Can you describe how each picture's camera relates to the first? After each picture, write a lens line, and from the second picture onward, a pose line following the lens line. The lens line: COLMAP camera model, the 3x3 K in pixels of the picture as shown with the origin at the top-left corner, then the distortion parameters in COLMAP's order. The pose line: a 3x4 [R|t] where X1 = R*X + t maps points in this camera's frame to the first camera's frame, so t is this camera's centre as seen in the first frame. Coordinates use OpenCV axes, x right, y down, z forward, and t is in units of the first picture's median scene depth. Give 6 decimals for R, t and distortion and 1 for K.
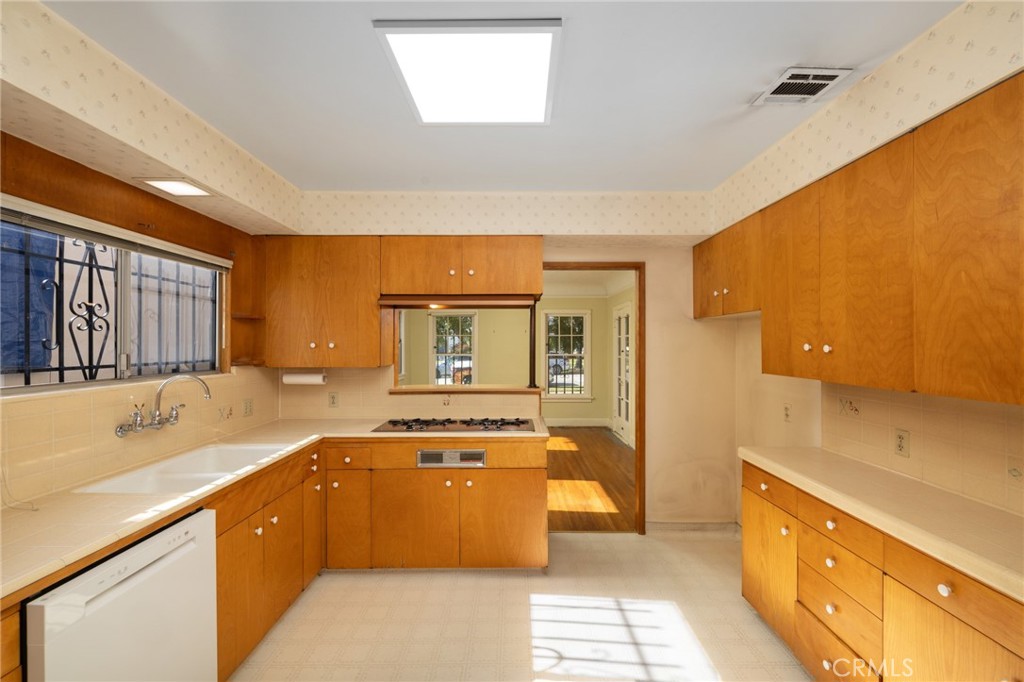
lens RADIAL K [[432.0, 0, 513.2], [0, 432.0, 340.4], [0, 0, 1]] dist [-0.000044, 0.000016]
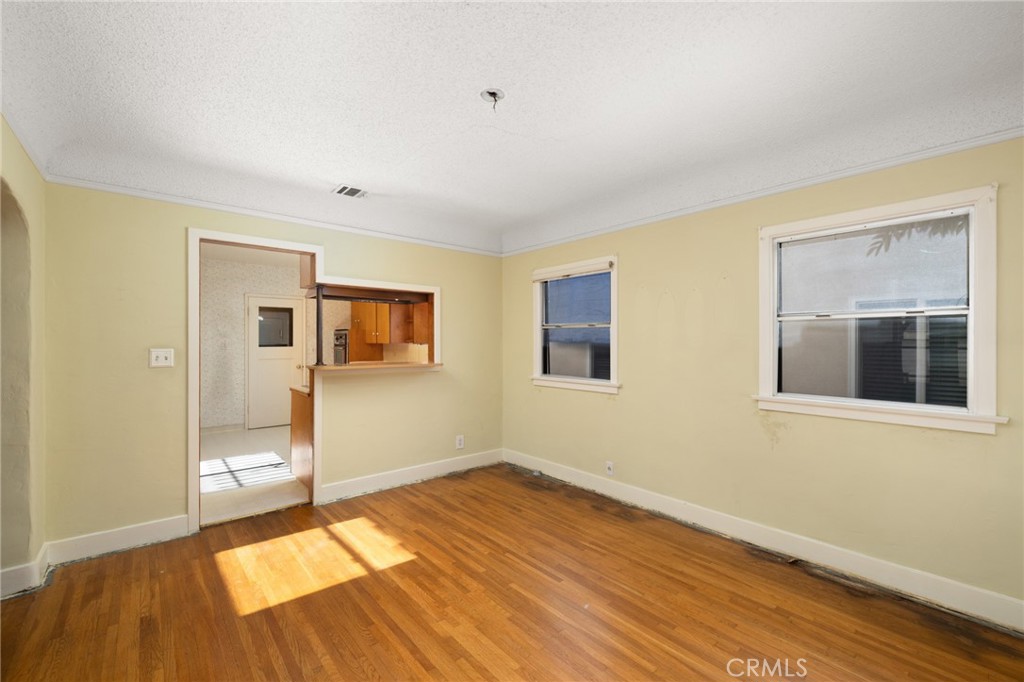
lens RADIAL K [[432.0, 0, 513.8], [0, 432.0, 342.7], [0, 0, 1]] dist [-0.000044, 0.000016]
pose [[-0.759163, -0.001160, -0.650899, 0.569043], [0.000513, 0.999997, -0.002381, 0.079134], [0.650900, -0.002142, -0.759160, 3.196265]]
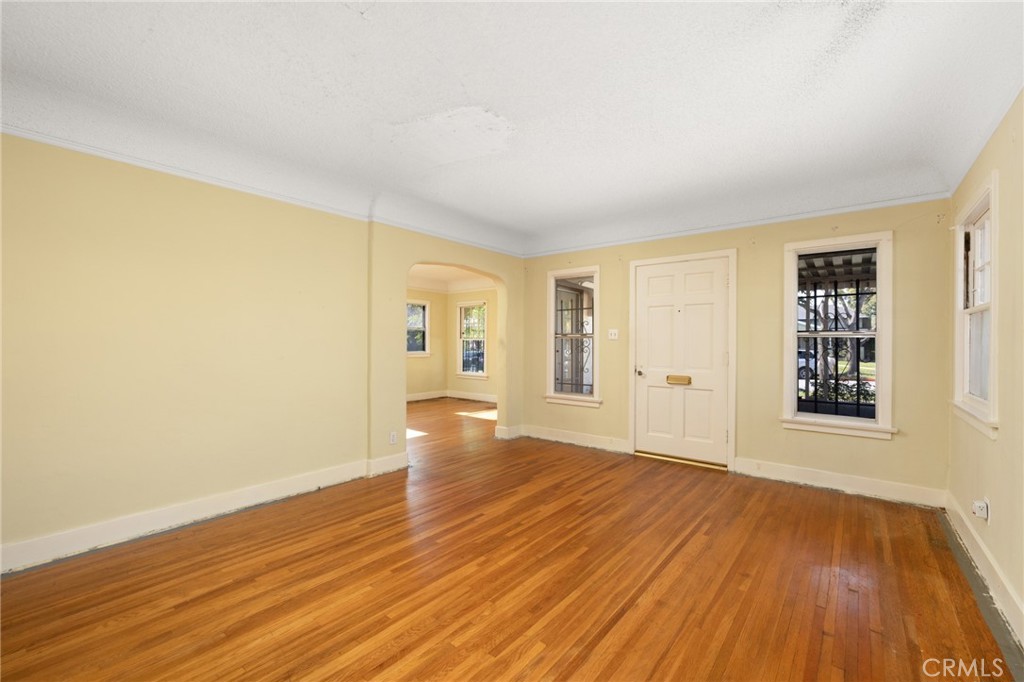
lens RADIAL K [[432.0, 0, 509.4], [0, 432.0, 345.7], [0, 0, 1]] dist [-0.000044, 0.000016]
pose [[0.781006, 0.005539, -0.624499, 2.342461], [-0.000147, 0.999962, 0.008684, 0.133681], [0.624523, -0.006690, 0.780977, 0.480914]]
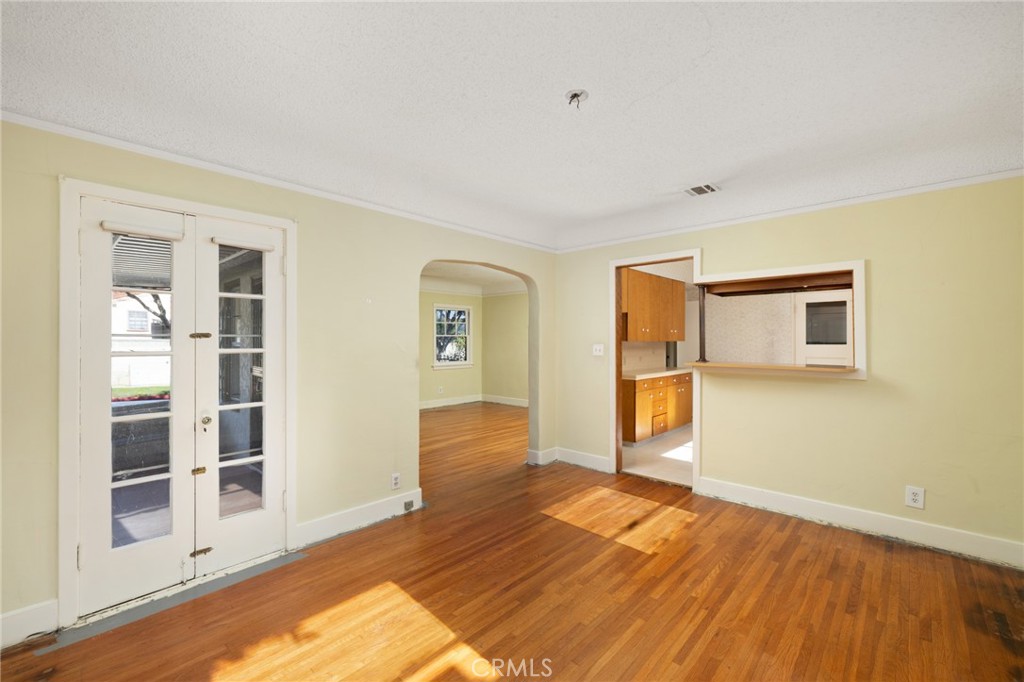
lens RADIAL K [[432.0, 0, 510.3], [0, 432.0, 338.9], [0, 0, 1]] dist [-0.000044, 0.000016]
pose [[-0.729350, 0.002456, 0.684136, -0.545609], [-0.000999, 0.999989, -0.004654, 0.078965], [-0.684140, -0.004078, -0.729340, 3.245776]]
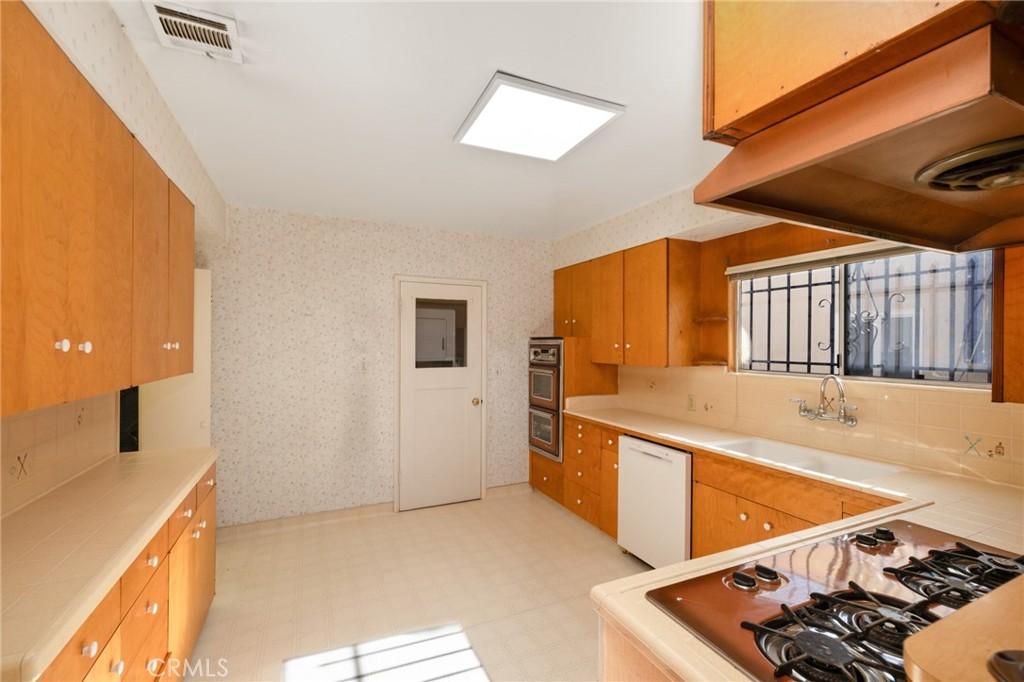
lens RADIAL K [[432.0, 0, 512.1], [0, 432.0, 345.8], [0, 0, 1]] dist [-0.000044, 0.000016]
pose [[-0.902546, -0.003838, -0.430576, 0.362935], [-0.003822, 0.999992, -0.000902, 0.013090], [0.430576, 0.000831, -0.902554, 1.541799]]
